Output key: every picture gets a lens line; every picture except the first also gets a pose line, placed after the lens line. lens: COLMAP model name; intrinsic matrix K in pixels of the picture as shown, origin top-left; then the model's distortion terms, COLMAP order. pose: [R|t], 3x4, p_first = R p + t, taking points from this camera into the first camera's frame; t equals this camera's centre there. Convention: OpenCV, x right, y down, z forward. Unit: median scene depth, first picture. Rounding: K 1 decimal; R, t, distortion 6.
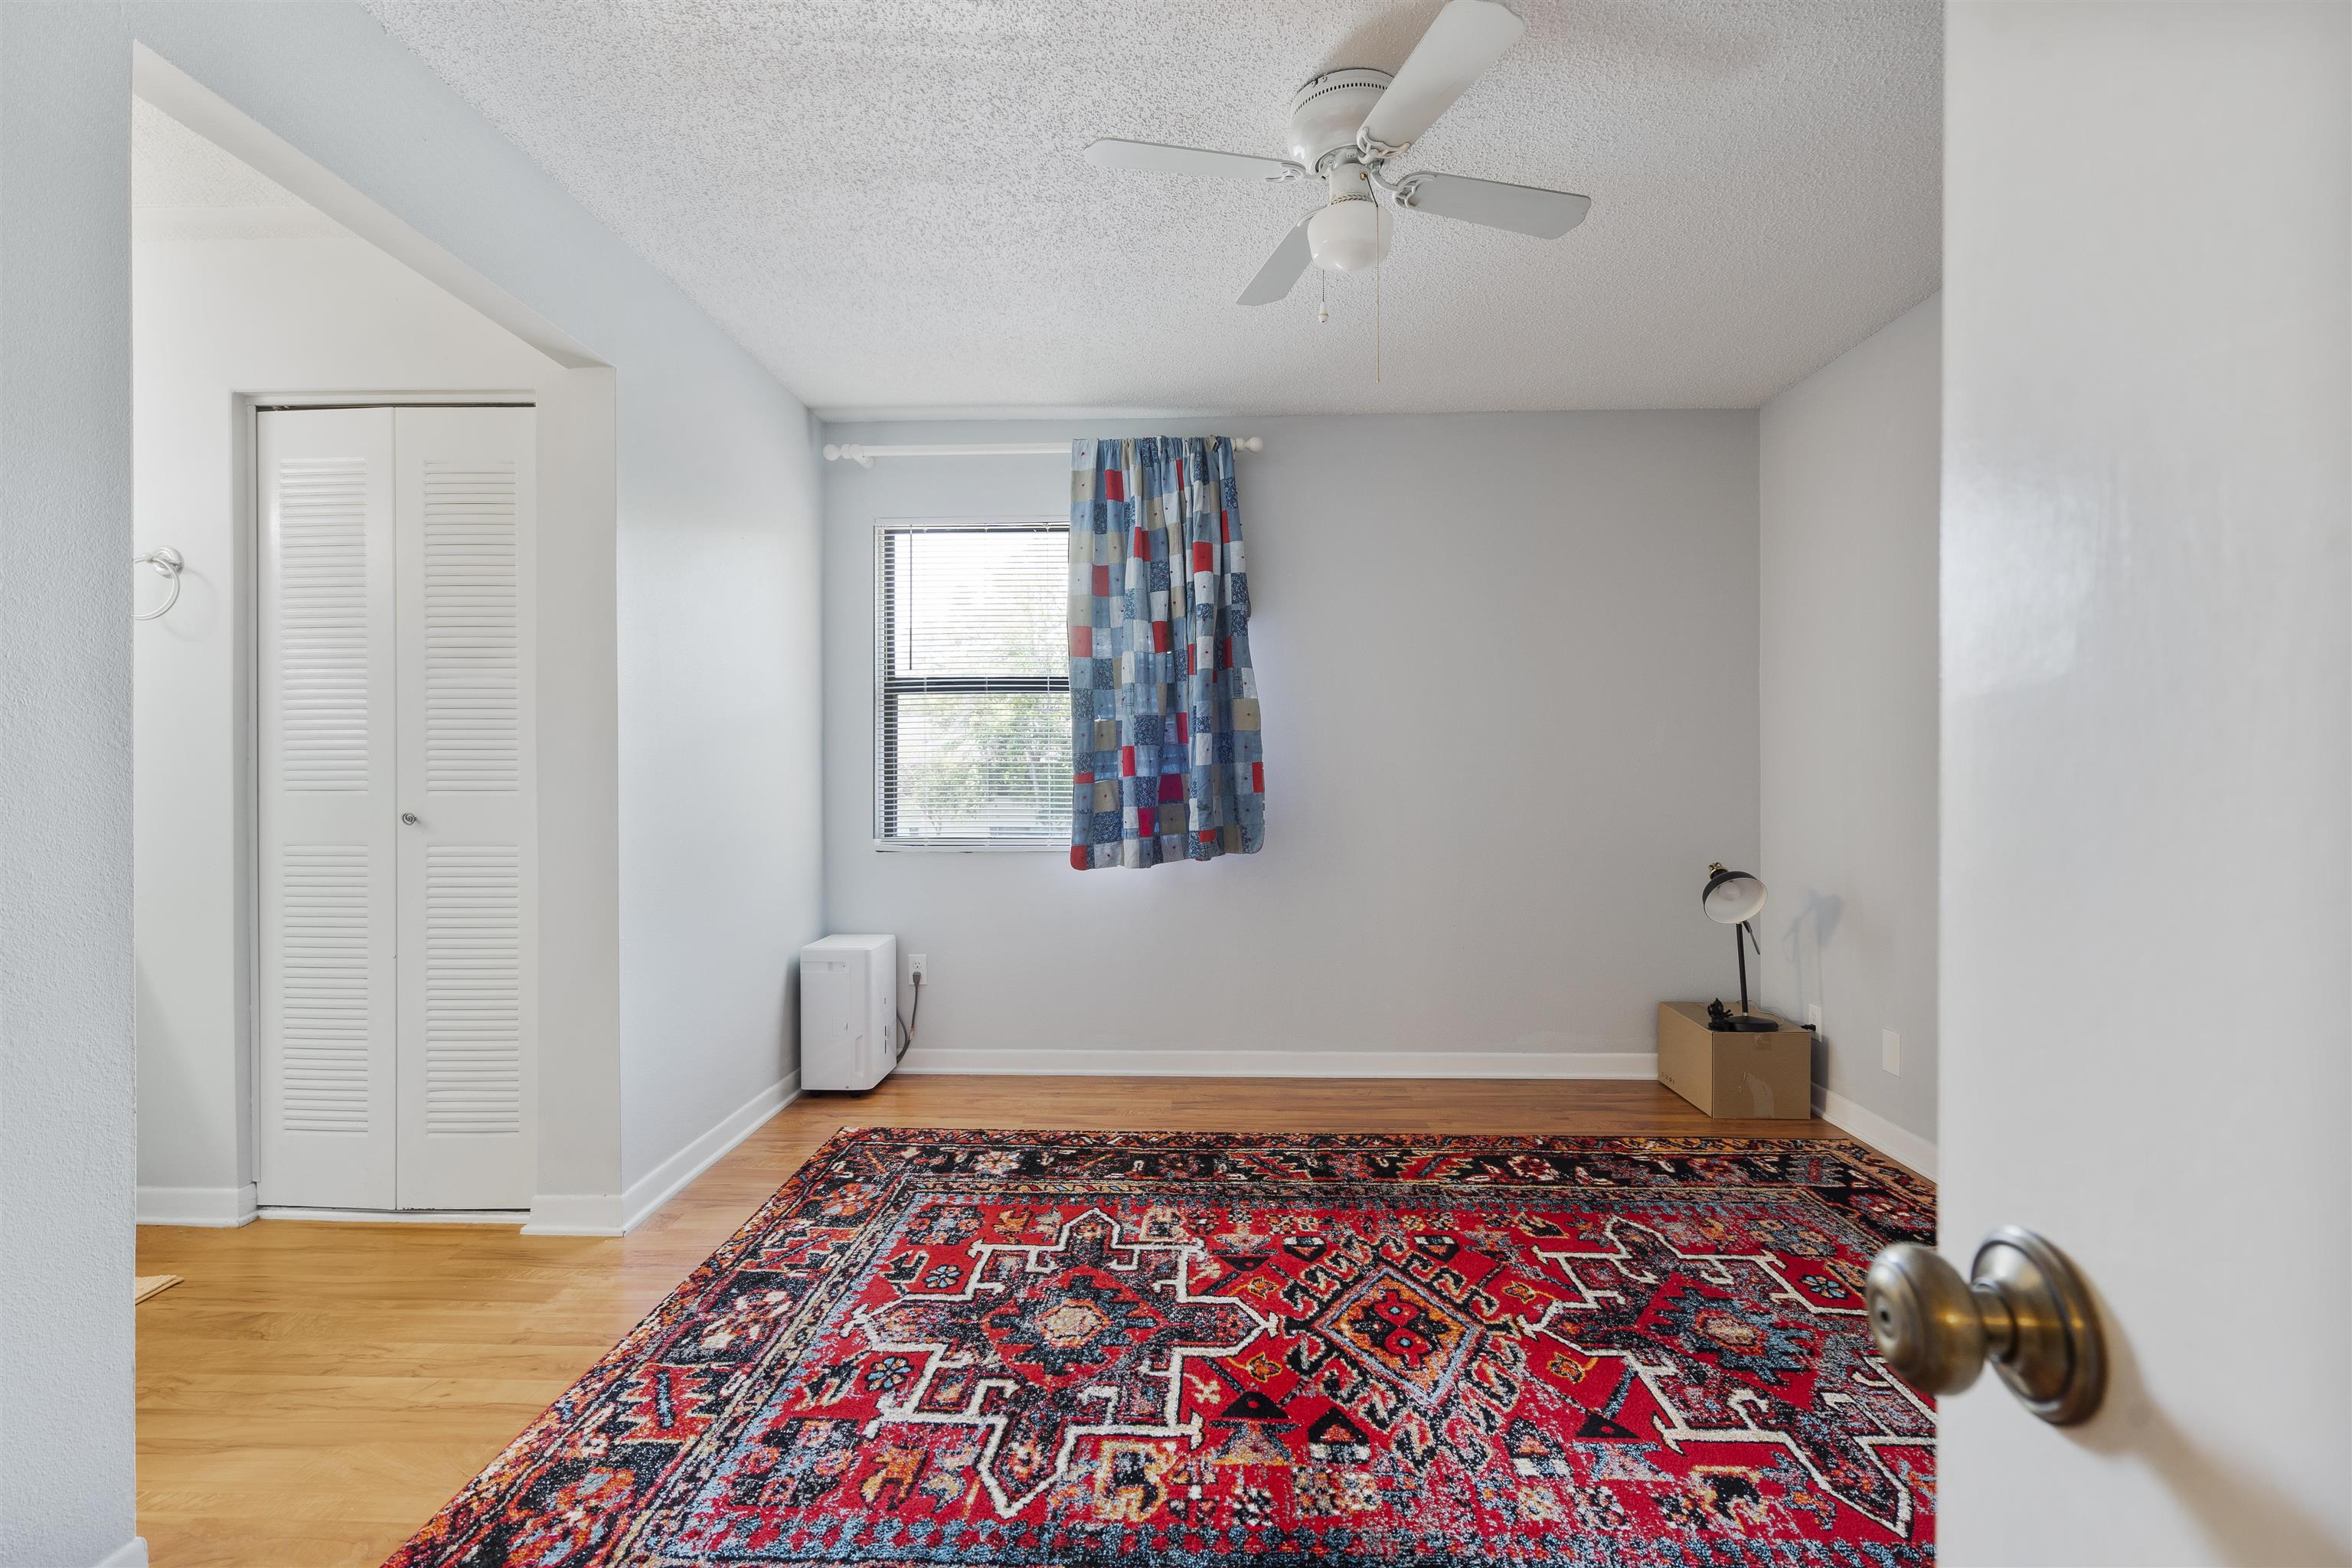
lens RADIAL K [[1070.2, 0, 1172.4], [0, 1070.2, 778.7], [0, 0, 1]] dist [-0.009538, 0.005012]
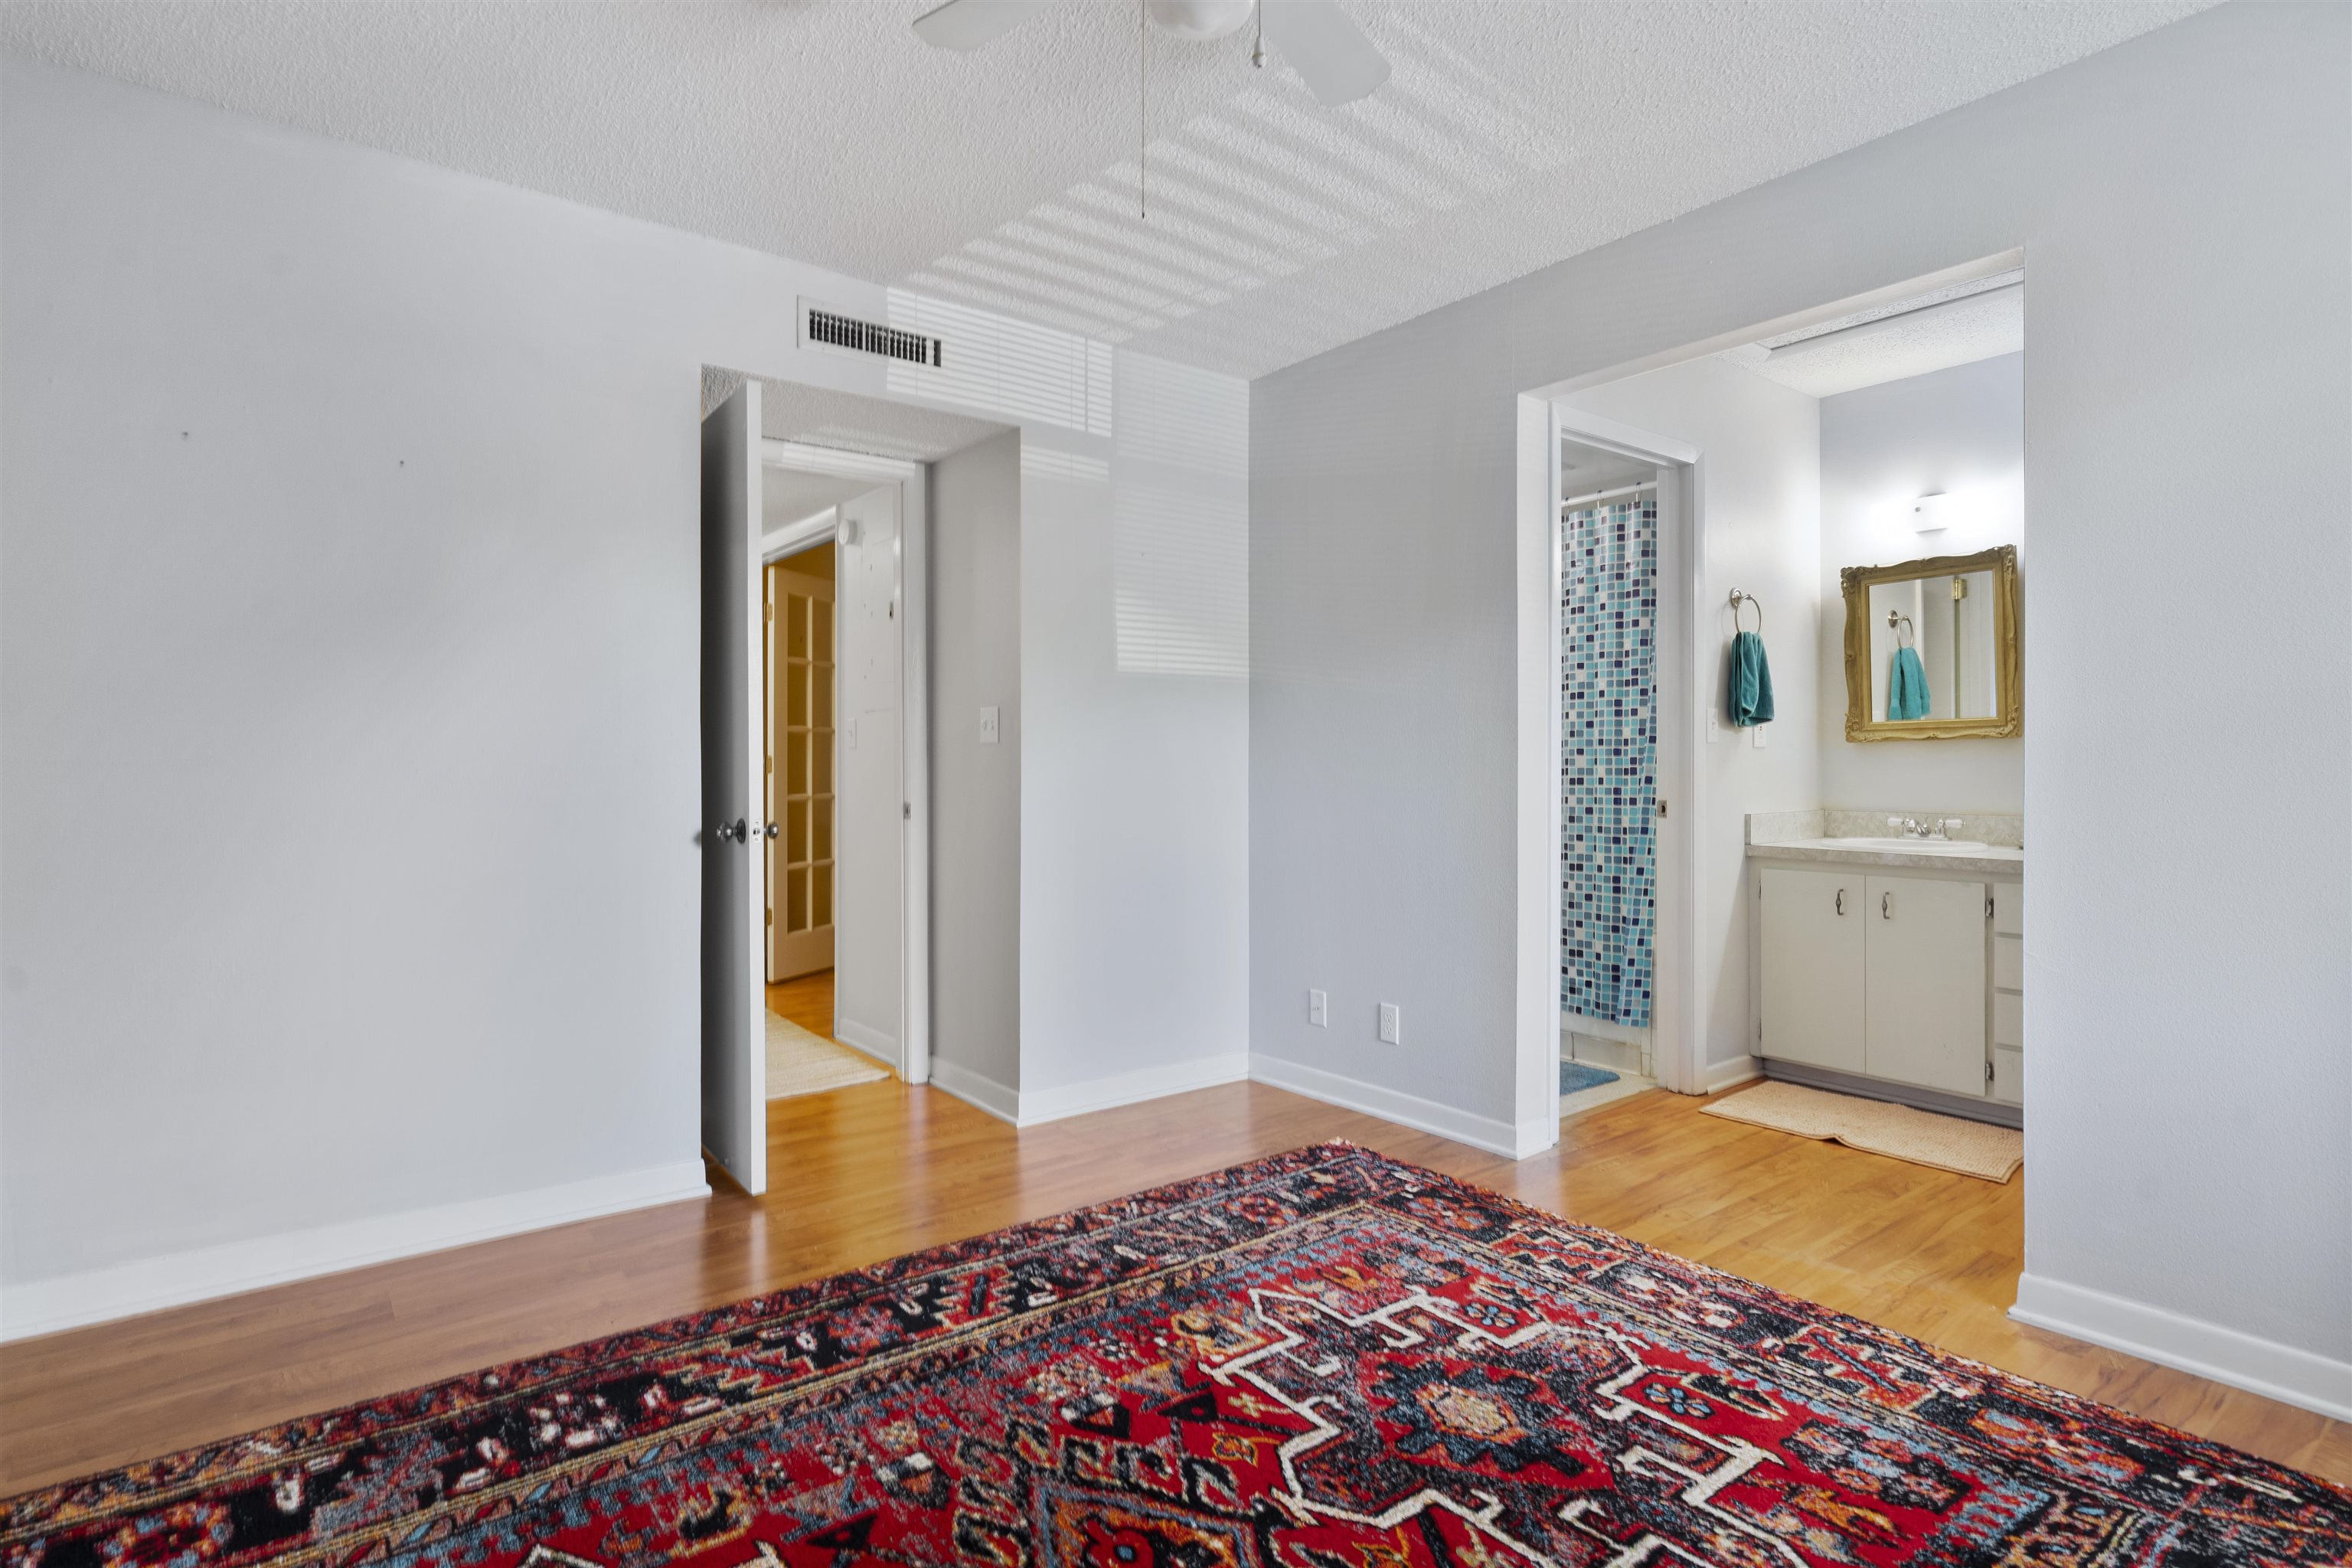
lens RADIAL K [[1223.3, 0, 1172.7], [0, 1223.3, 770.6], [0, 0, 1]] dist [-0.000210, -0.000299]
pose [[-0.769068, 0.004468, -0.639152, 0.783750], [-0.002262, 0.999950, 0.009712, 0.009877], [0.639164, 0.008916, -0.769019, 1.817243]]
